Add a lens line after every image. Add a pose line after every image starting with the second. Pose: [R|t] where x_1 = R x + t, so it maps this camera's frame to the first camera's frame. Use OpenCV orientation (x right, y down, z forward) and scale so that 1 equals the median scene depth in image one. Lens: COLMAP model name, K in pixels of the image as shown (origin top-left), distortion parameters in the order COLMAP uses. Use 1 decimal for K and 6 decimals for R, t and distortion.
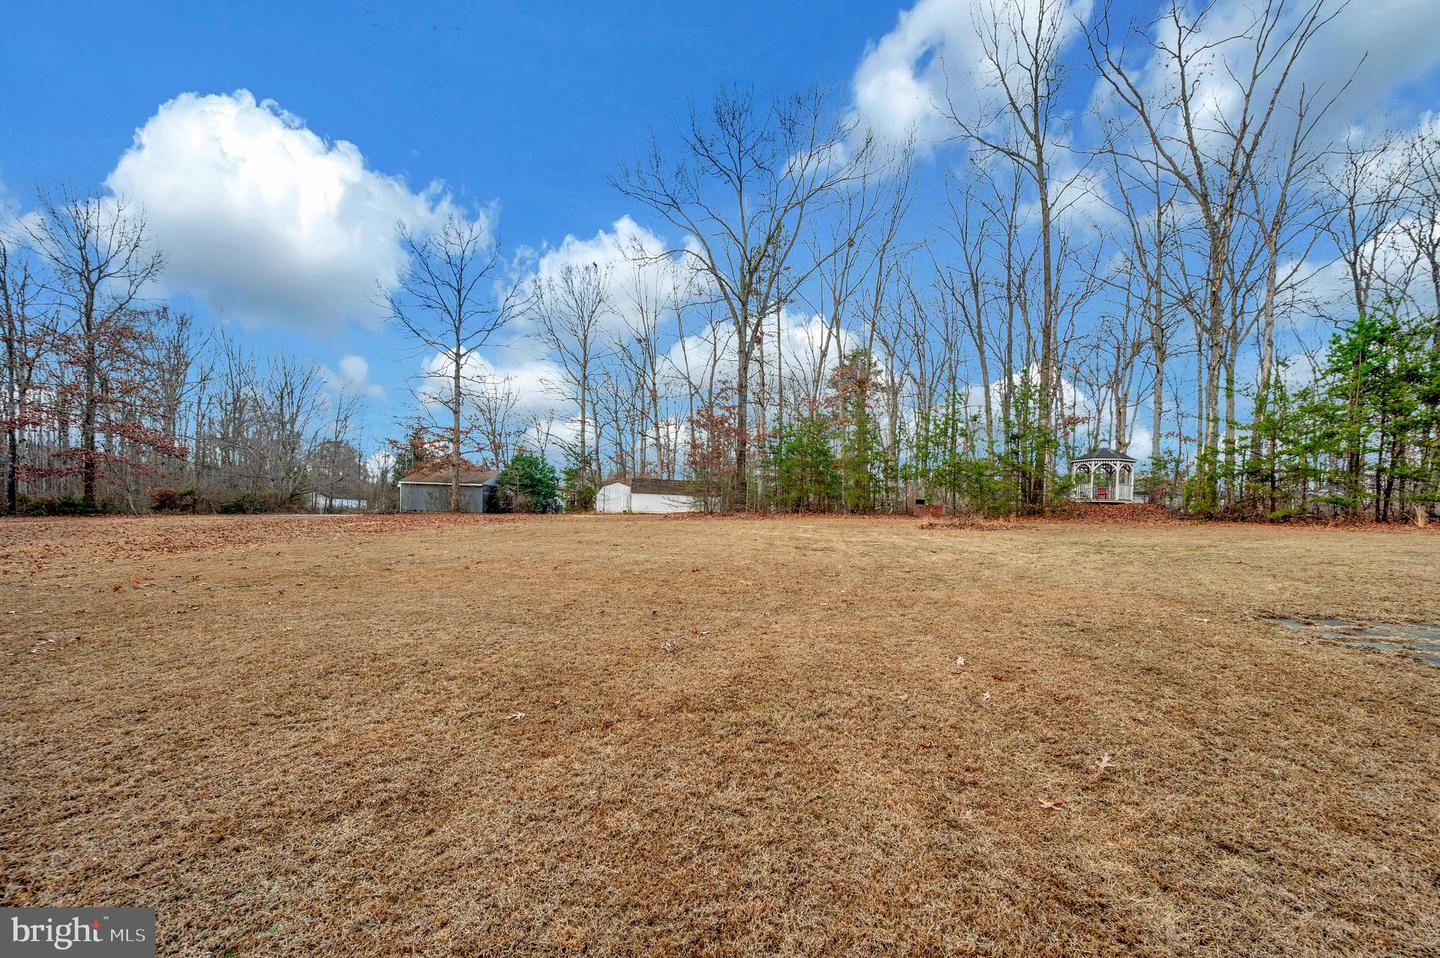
lens RADIAL K [[572.0, 0, 720.0], [0, 572.0, 479.0], [0, 0, 1]] dist [0.001047, 0.000036]
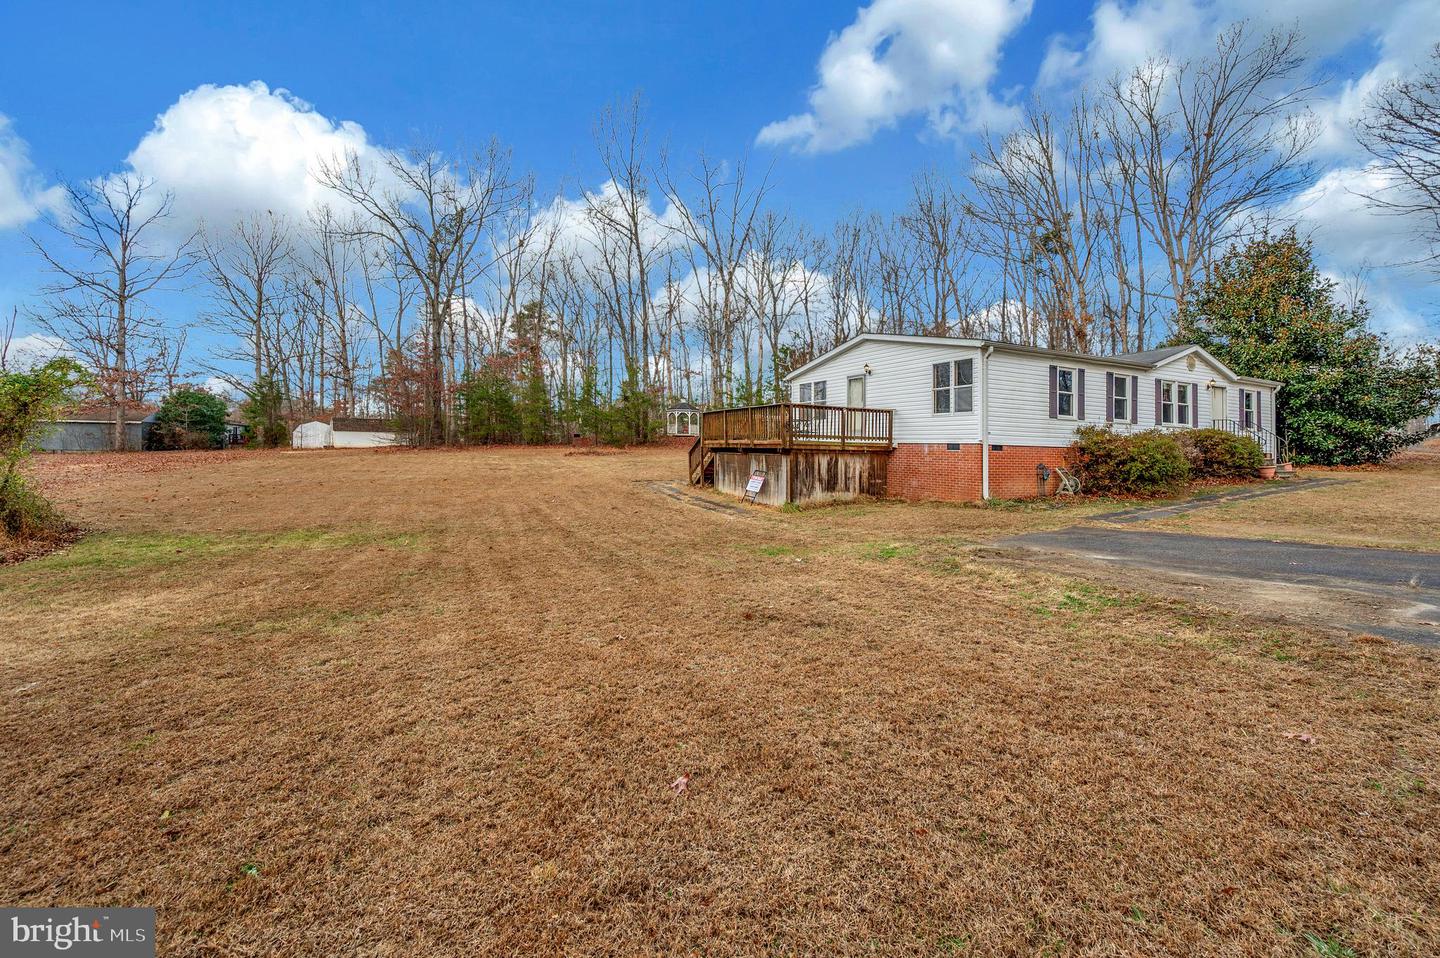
lens RADIAL K [[572.0, 0, 720.0], [0, 572.0, 479.0], [0, 0, 1]] dist [0.001047, 0.000036]
pose [[0.863464, -0.051183, 0.501808, -0.063526], [-0.016544, 0.991430, 0.129589, -0.041711], [-0.504140, -0.120197, 0.855217, -0.399953]]
